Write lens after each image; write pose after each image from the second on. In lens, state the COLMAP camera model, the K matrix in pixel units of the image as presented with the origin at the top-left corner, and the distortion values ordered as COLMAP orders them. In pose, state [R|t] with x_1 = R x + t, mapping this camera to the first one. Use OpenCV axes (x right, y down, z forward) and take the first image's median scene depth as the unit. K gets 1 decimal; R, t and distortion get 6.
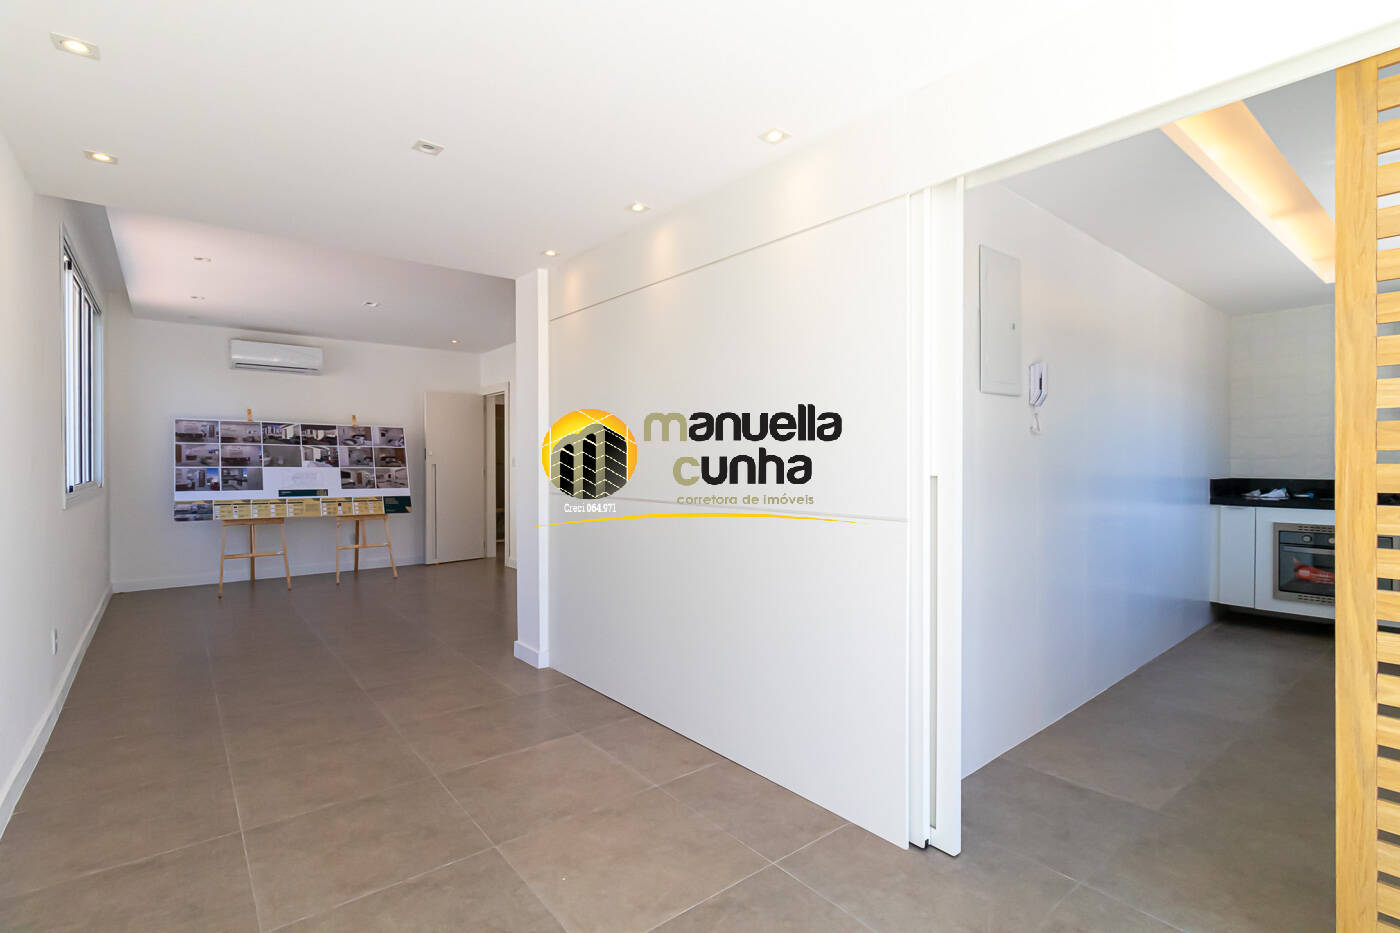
lens RADIAL K [[654.5, 0, 703.9], [0, 654.5, 465.7], [0, 0, 1]] dist [0.001607, 0.001068]
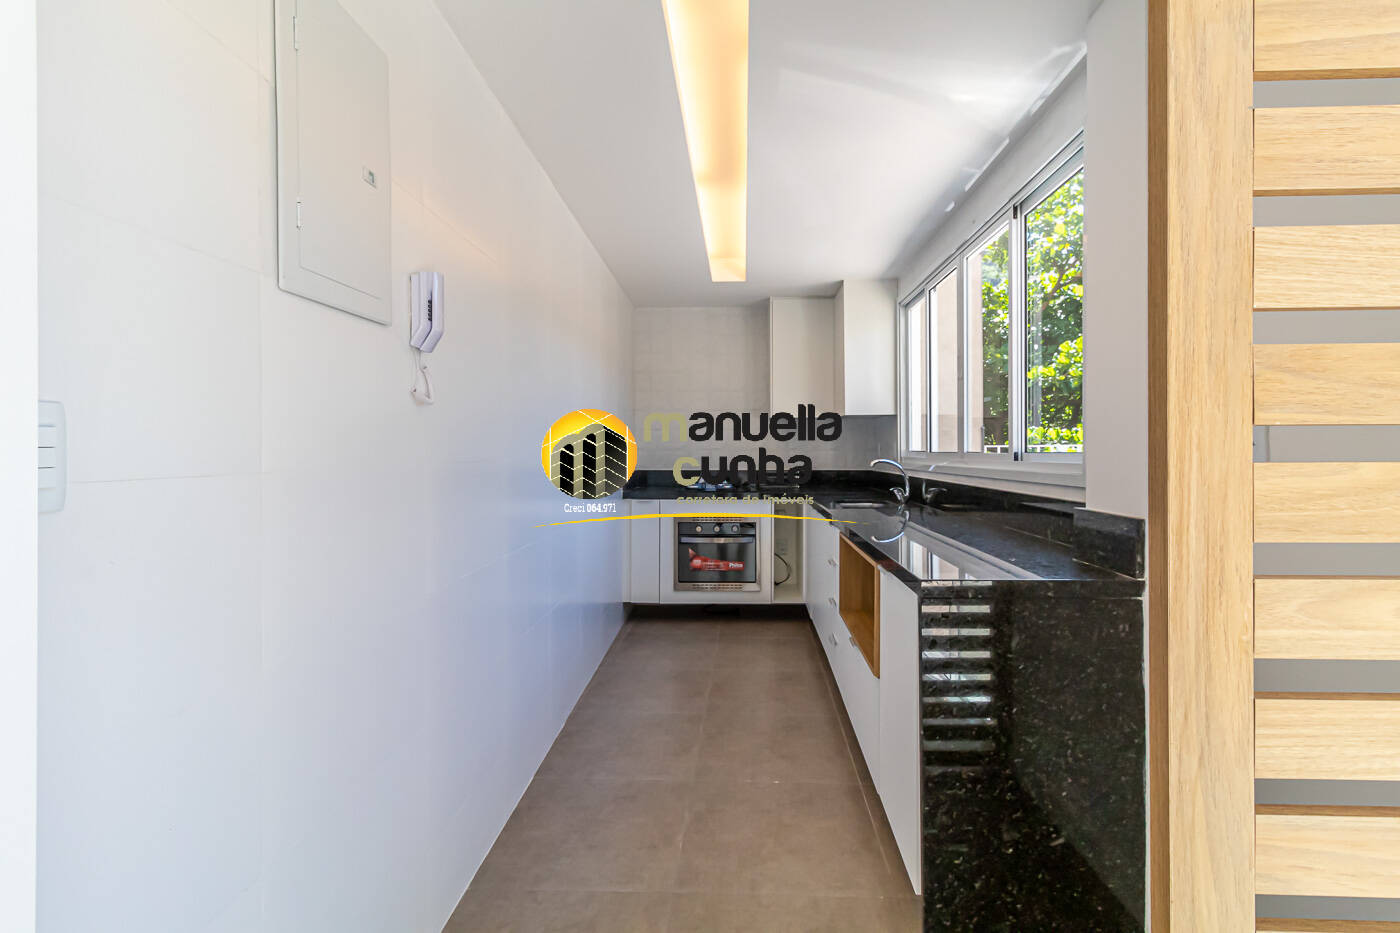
lens RADIAL K [[654.5, 0, 703.9], [0, 654.5, 465.7], [0, 0, 1]] dist [0.001607, 0.001068]
pose [[0.676192, -0.014951, 0.736573, 0.171922], [0.005589, 0.999869, 0.015164, -0.002833], [-0.736704, -0.006137, 0.676188, 0.300810]]
